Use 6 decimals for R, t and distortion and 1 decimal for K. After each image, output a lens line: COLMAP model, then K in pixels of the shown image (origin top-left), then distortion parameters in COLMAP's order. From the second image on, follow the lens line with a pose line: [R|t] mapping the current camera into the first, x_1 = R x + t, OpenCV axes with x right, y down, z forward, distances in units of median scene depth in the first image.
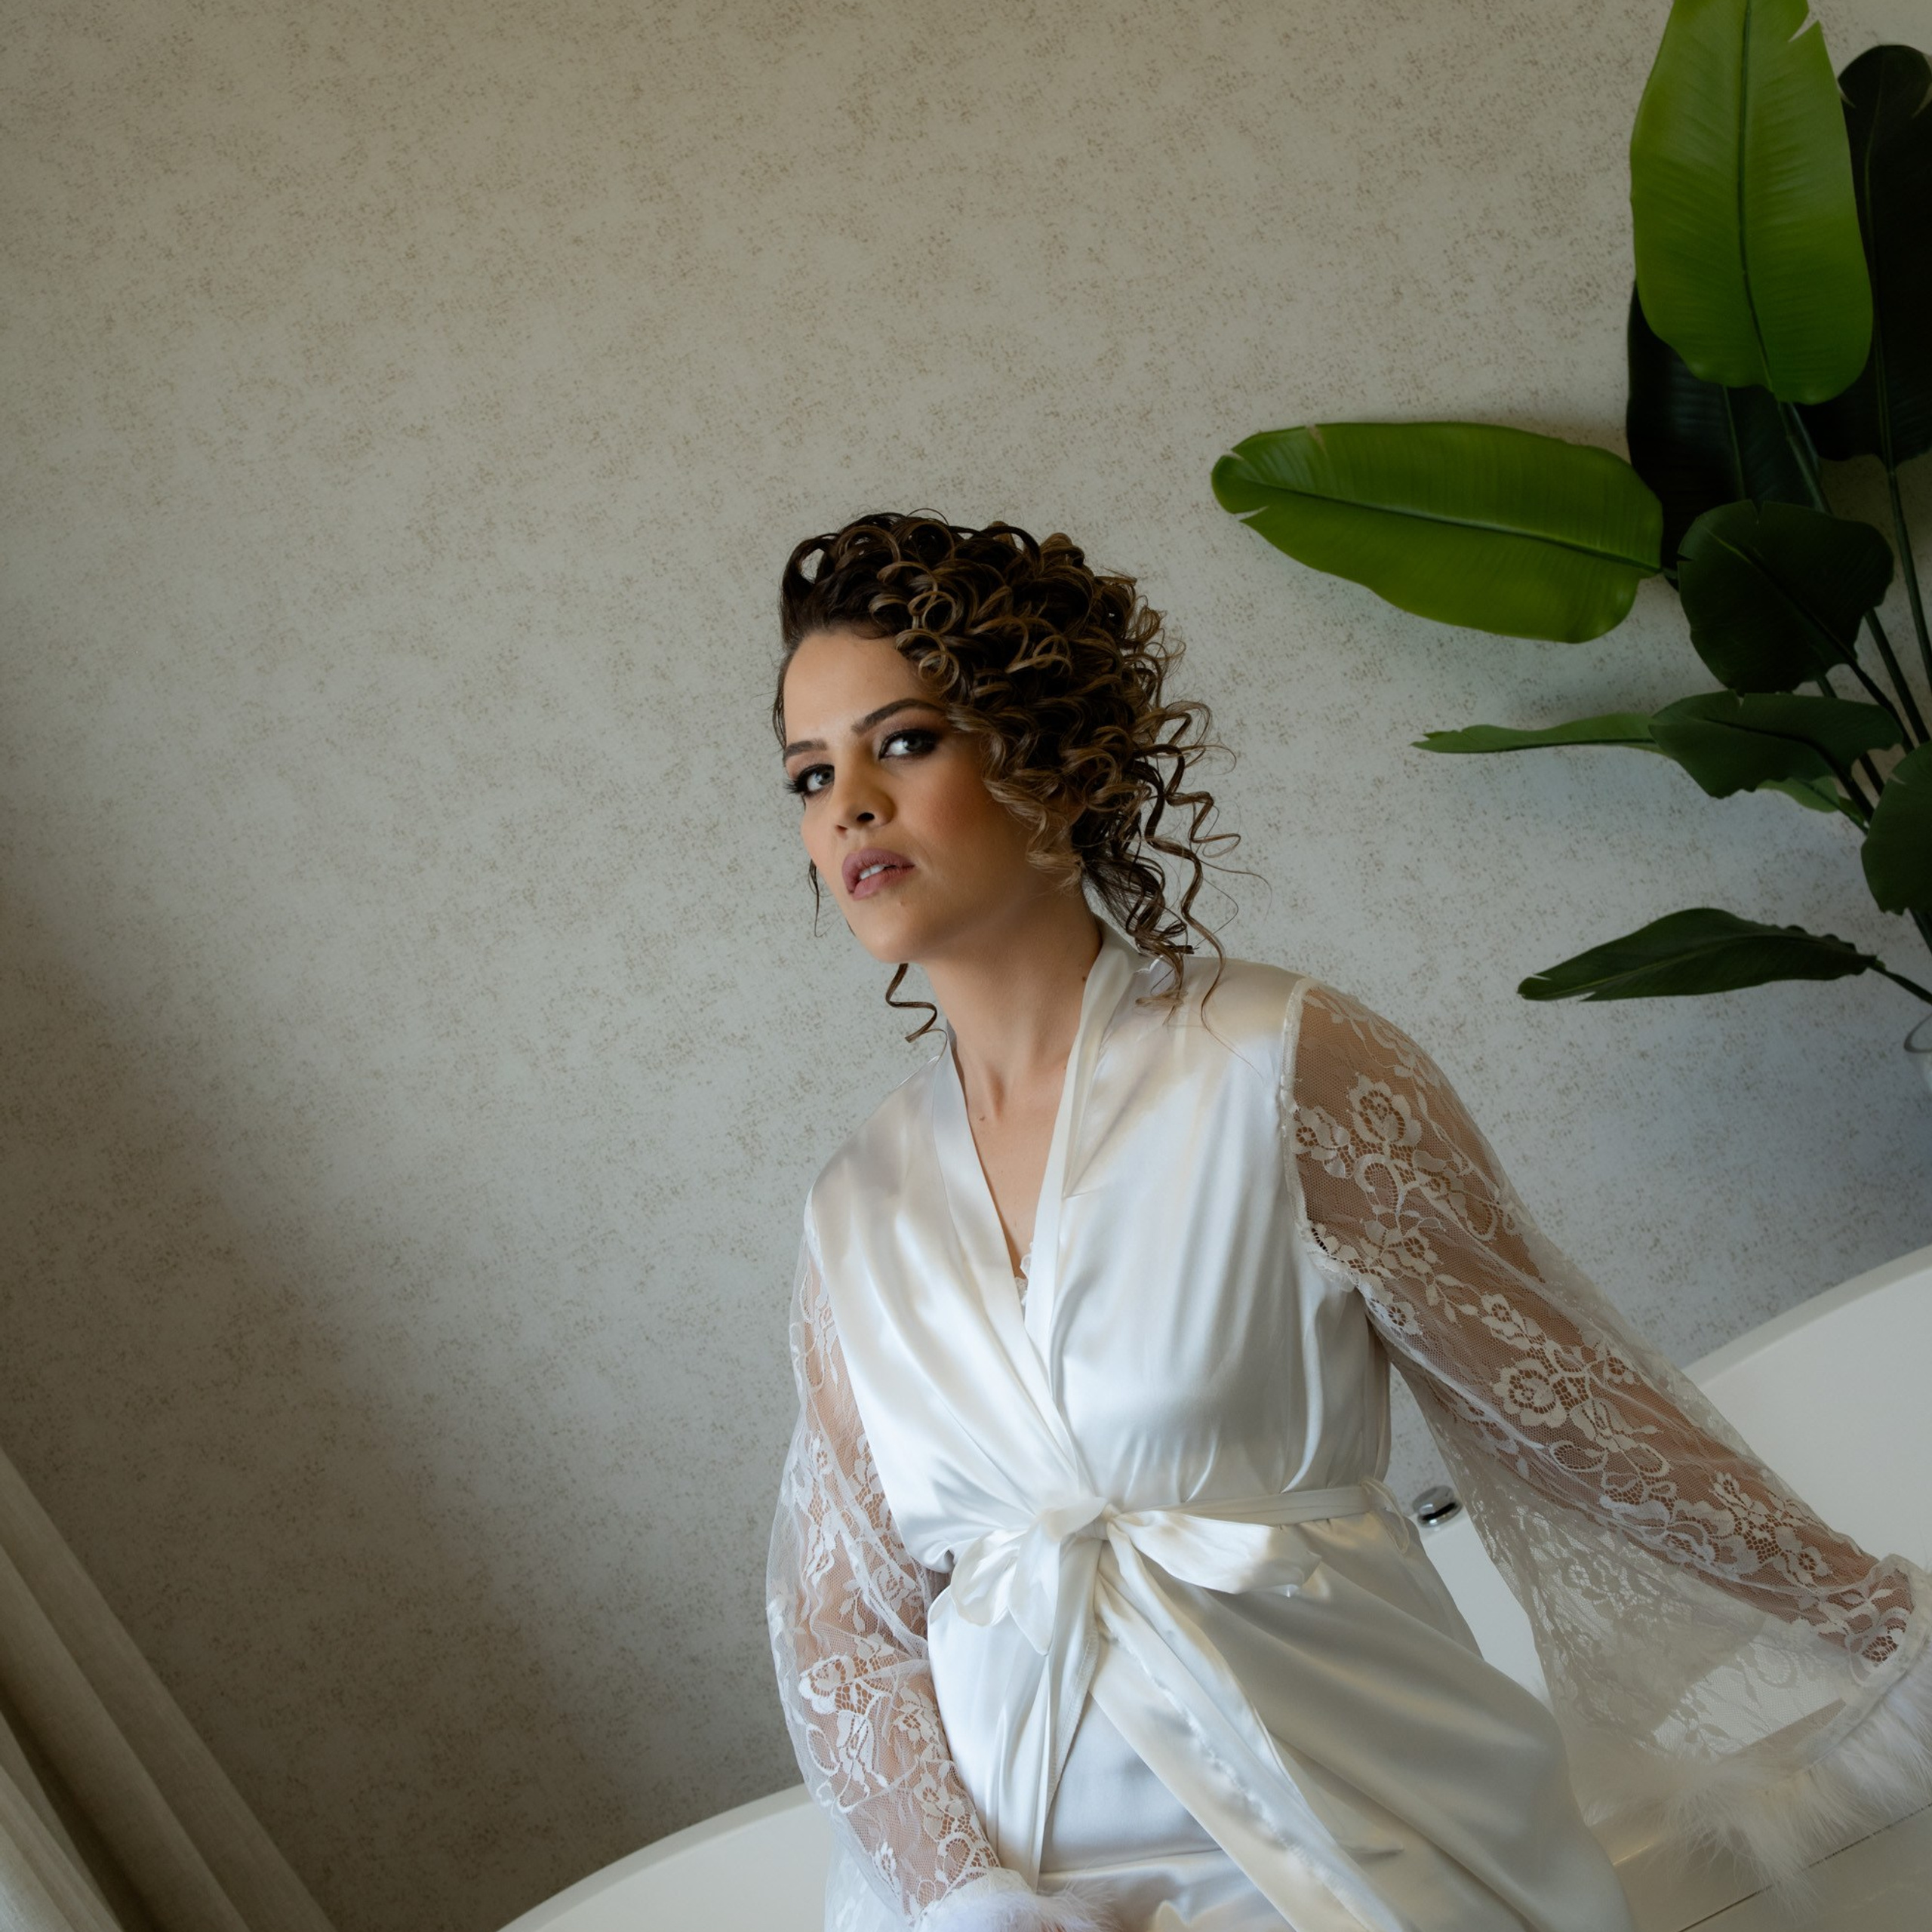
lens RADIAL K [[2958.0, 0, 868.3], [0, 2958.0, 1043.5], [0, 0, 1]] dist [-0.005230, -0.039099]
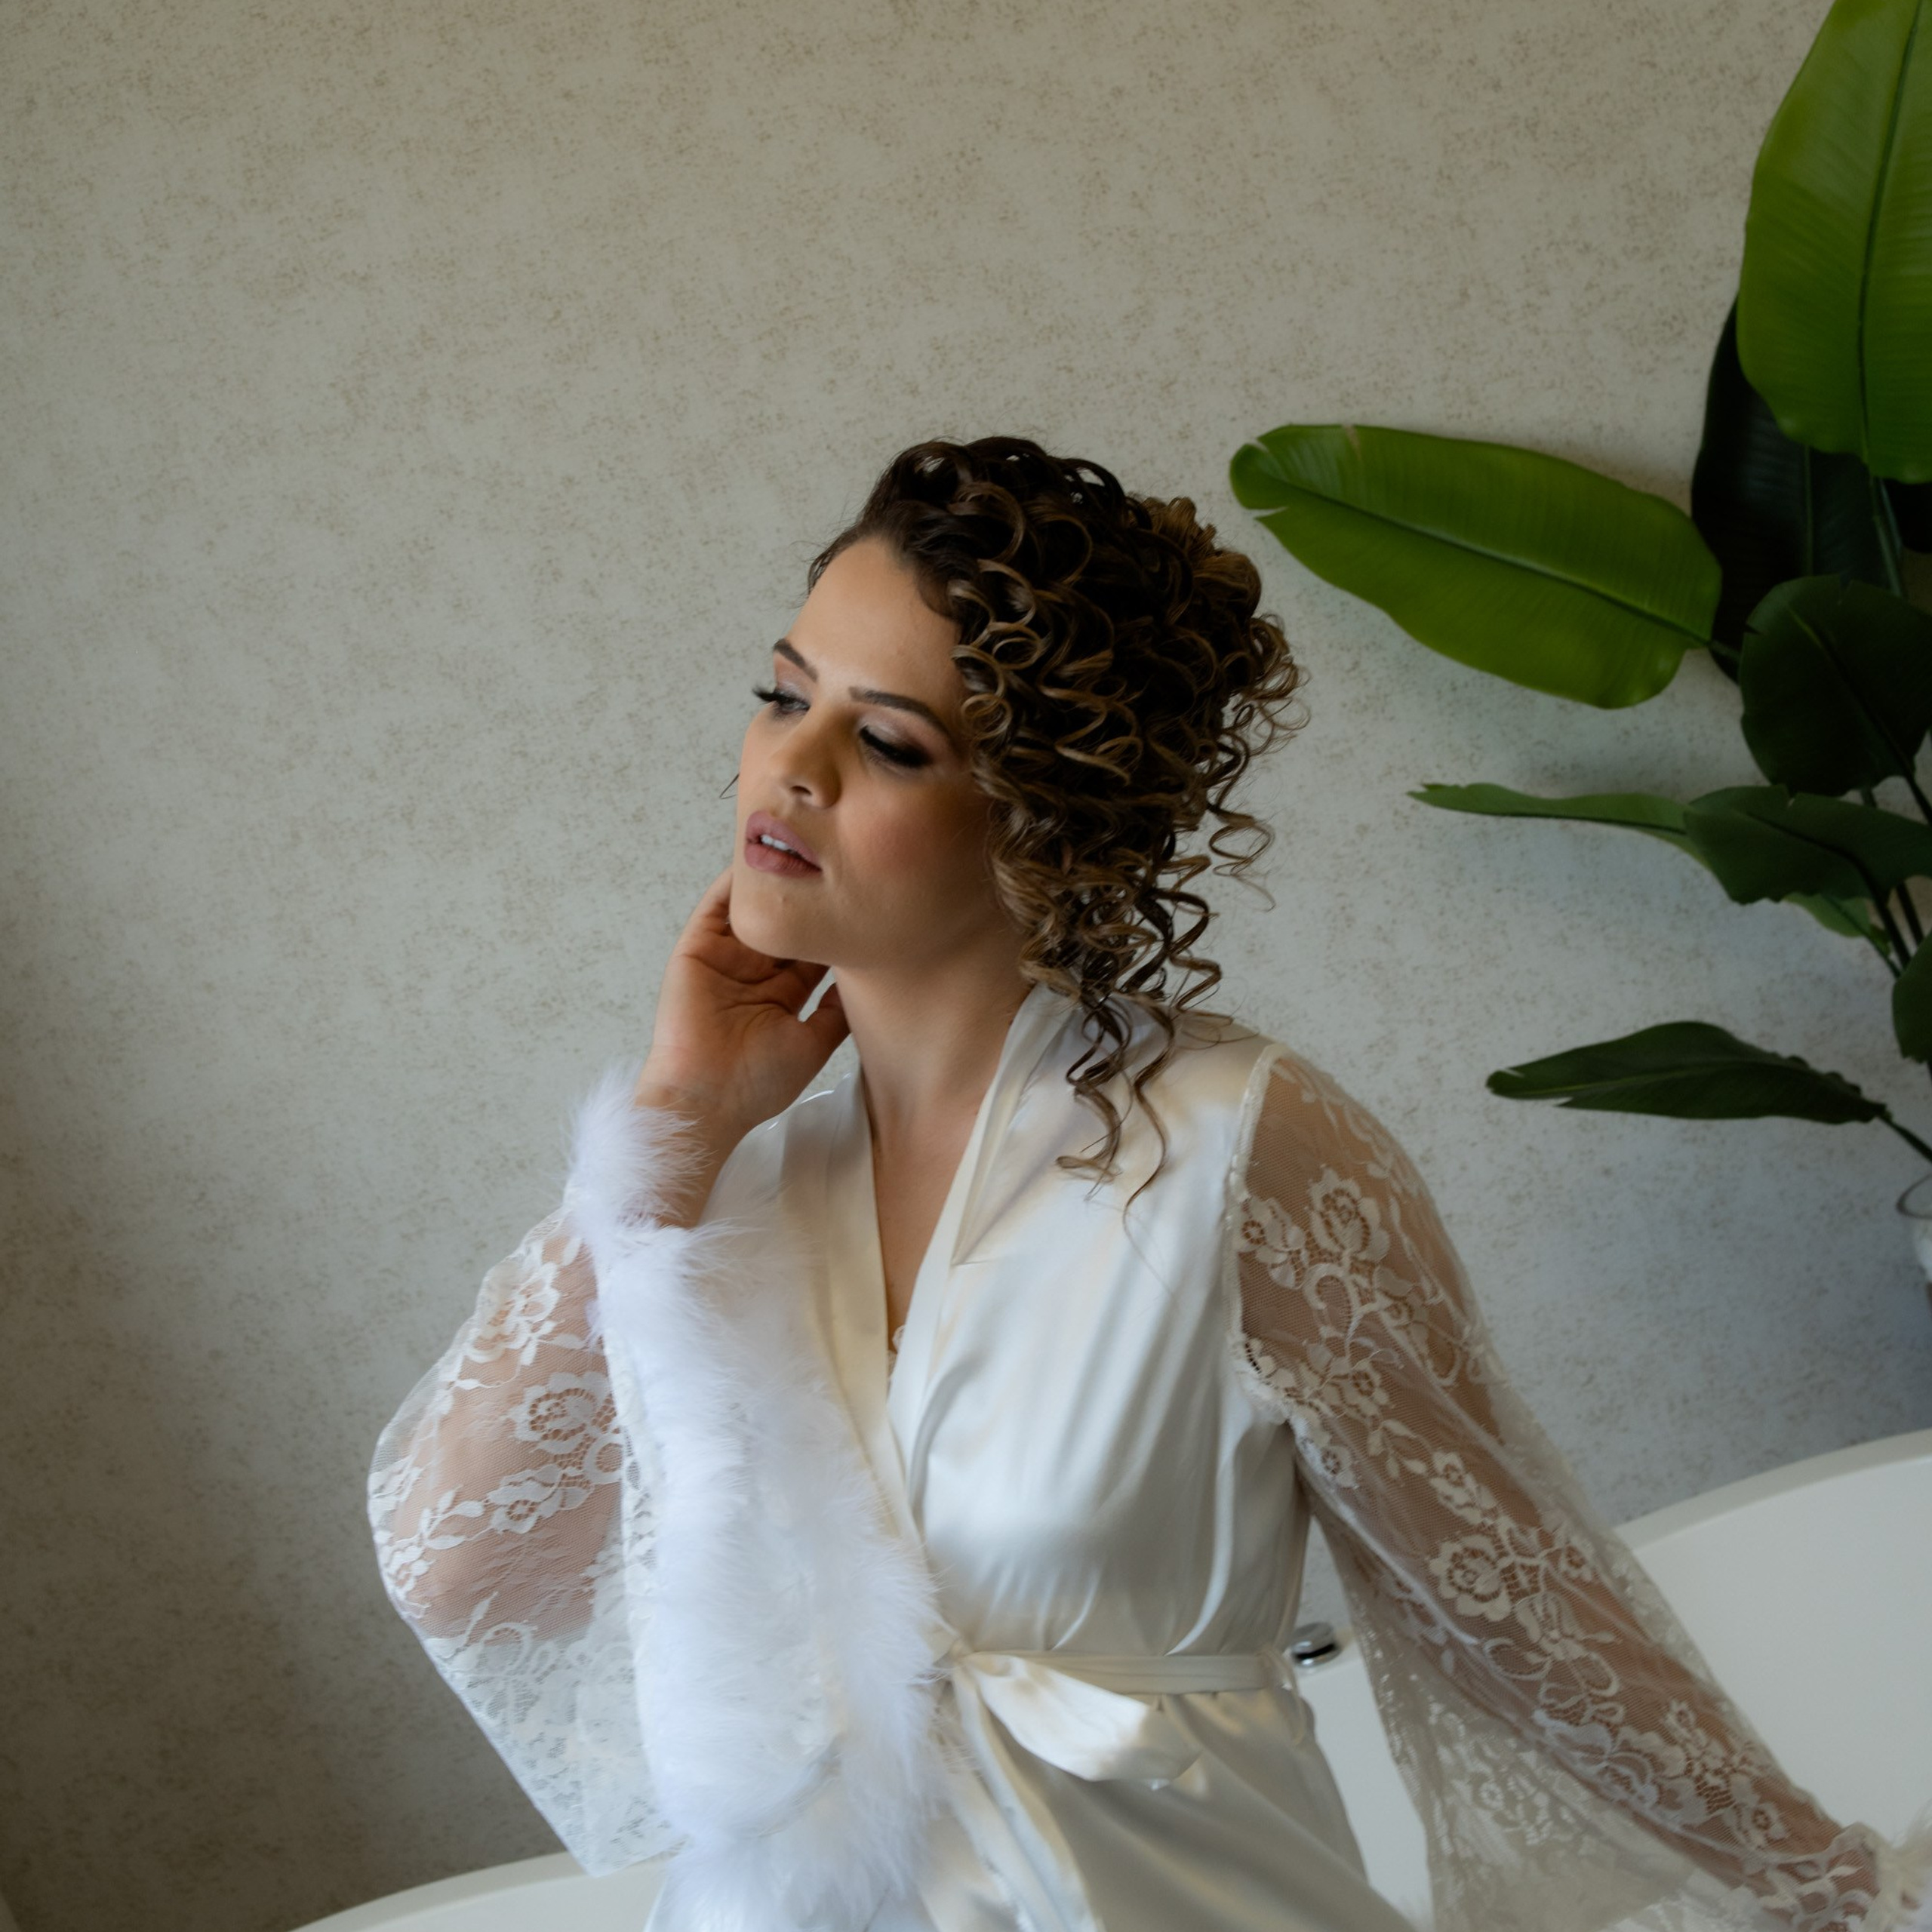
lens RADIAL K [[3024.7, 0, 919.3], [0, 3024.7, 1029.9], [0, 0, 1]] dist [-0.051210, 0.087947]
pose [[0.988083, 0.146069, 0.048530, 0.003534], [-0.146002, 0.989272, -0.004946, -0.004068], [-0.048732, -0.002199, 0.998809, 0.093264]]
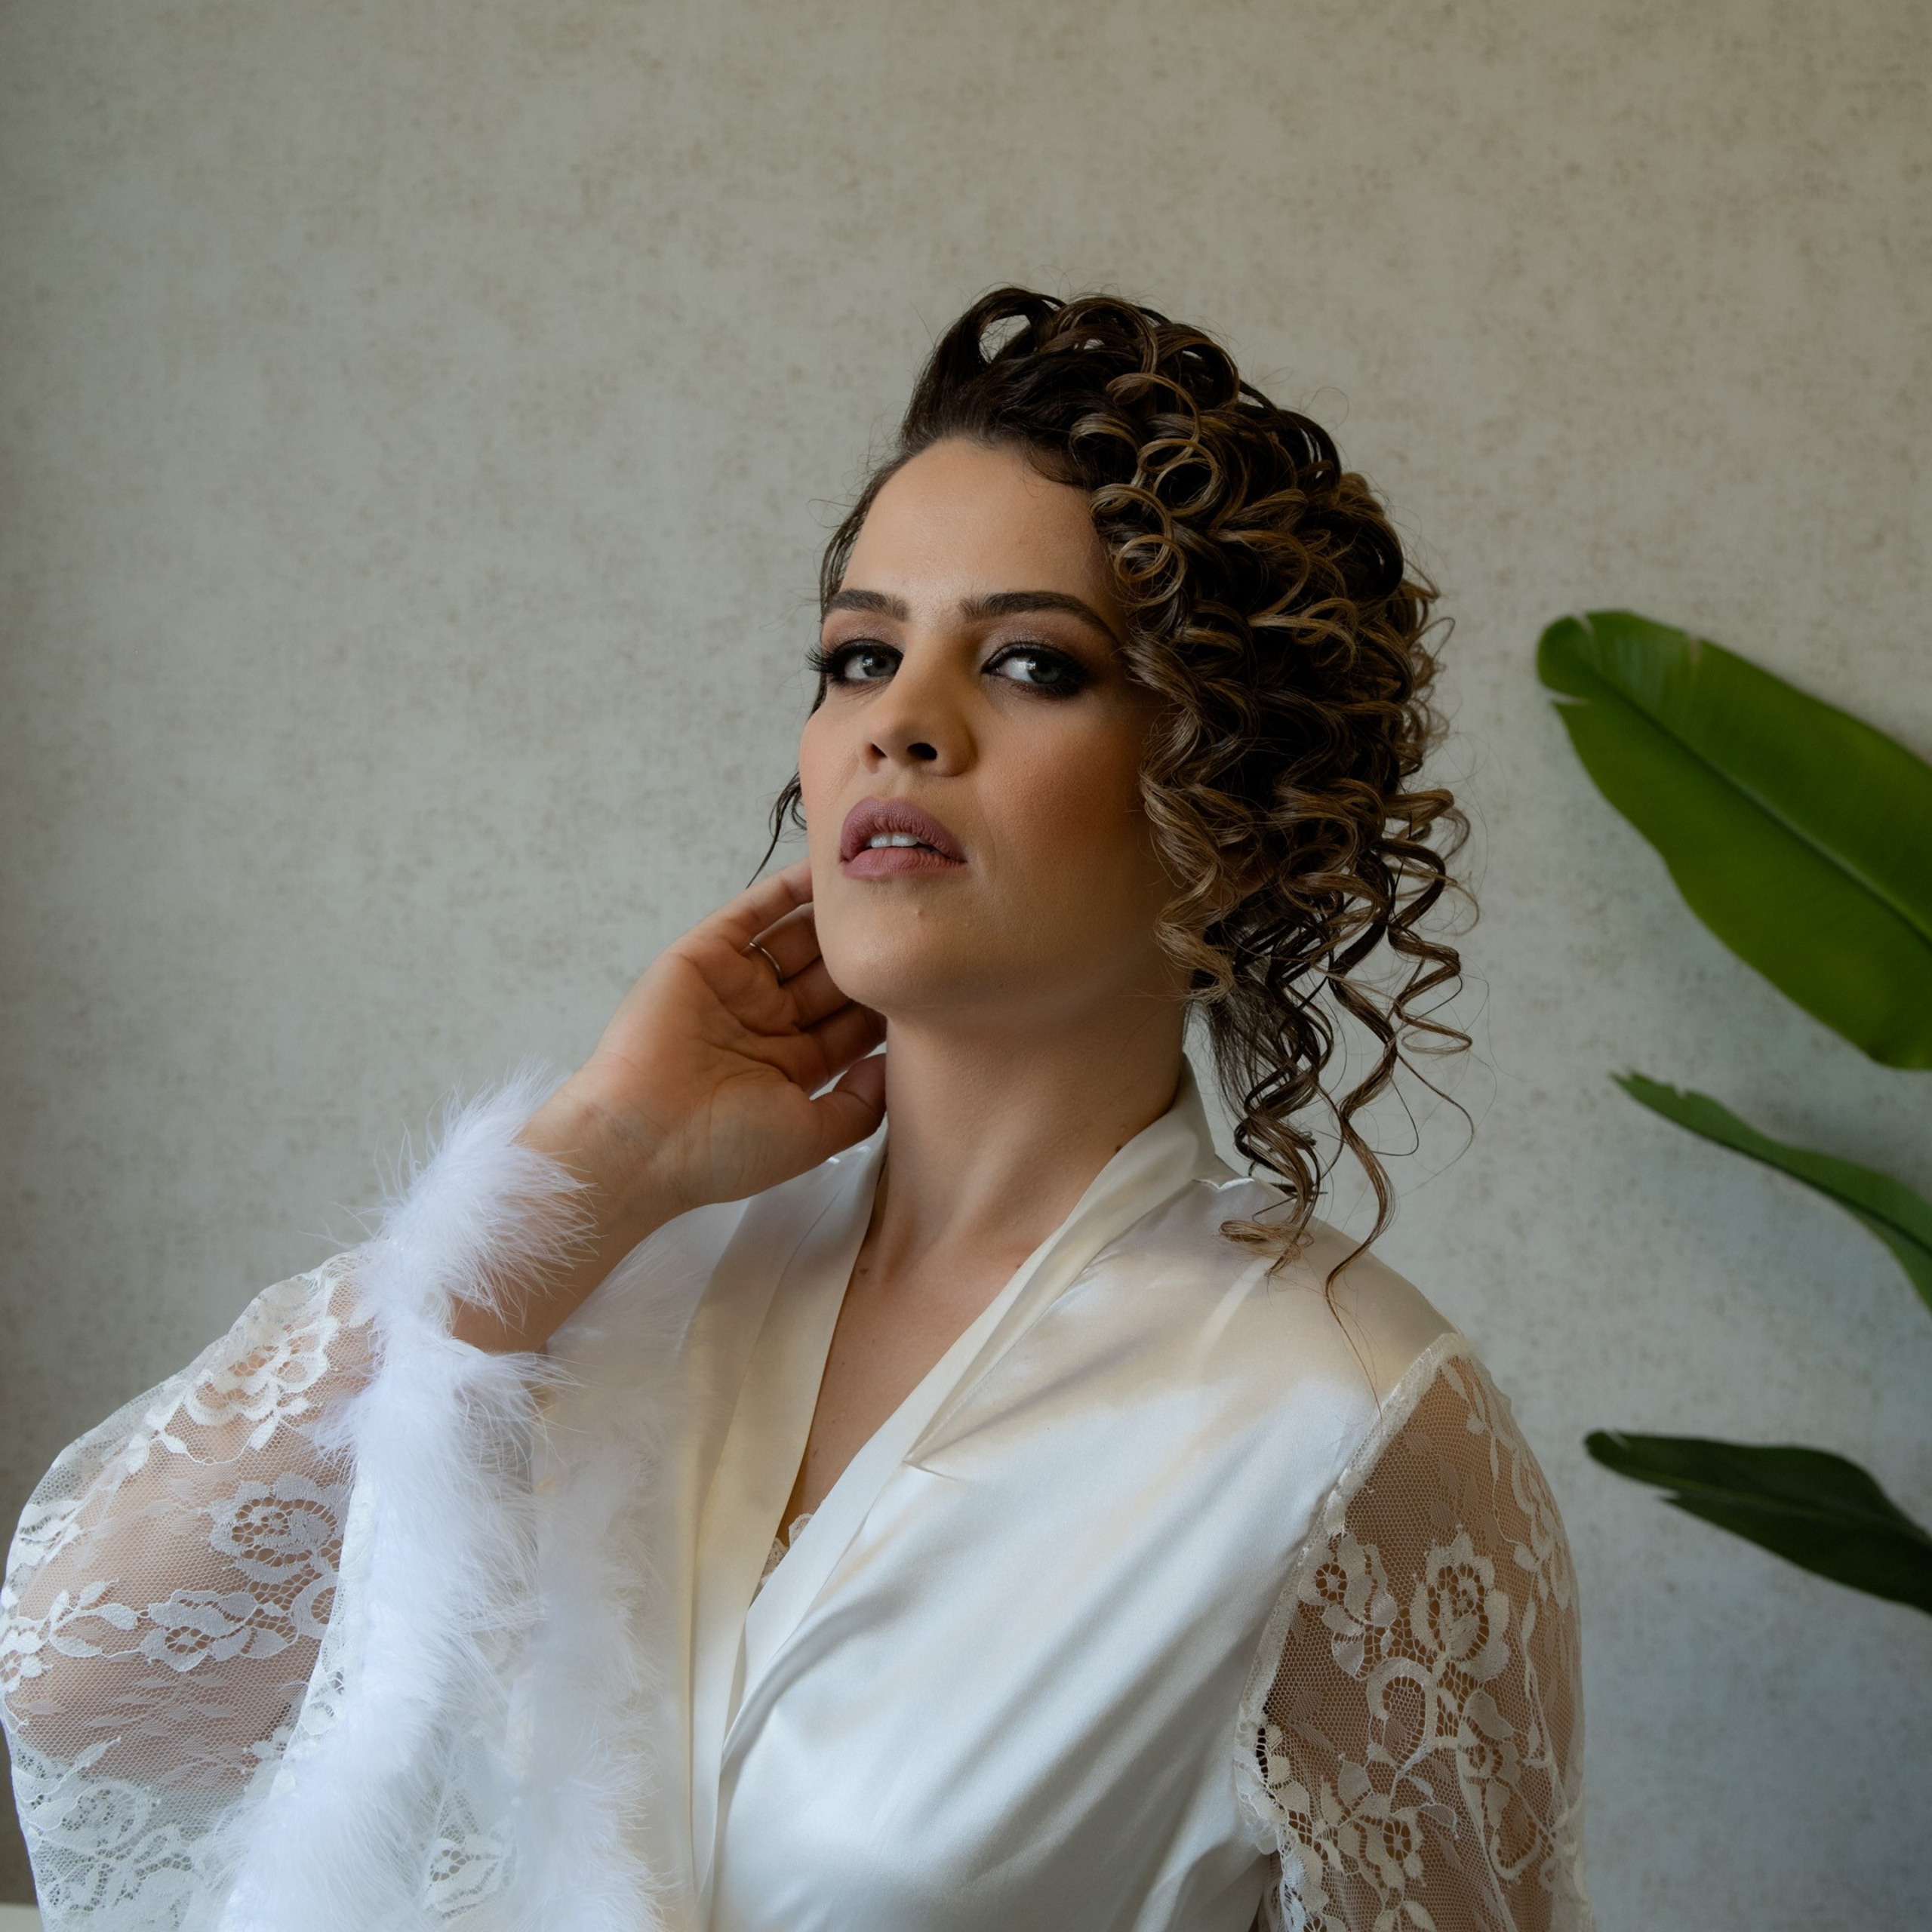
lens RADIAL K [[3065.4, 0, 1019.0], [0, 3065.4, 995.6], [0, 0, 1]] dist [-0.022547, 0.035216]
pose [[0.870558, 0.489427, 0.050892, 0.006213], [-0.486755, 0.871699, -0.056664, -0.002577], [-0.072096, 0.024557, 0.997095, 0.245007]]
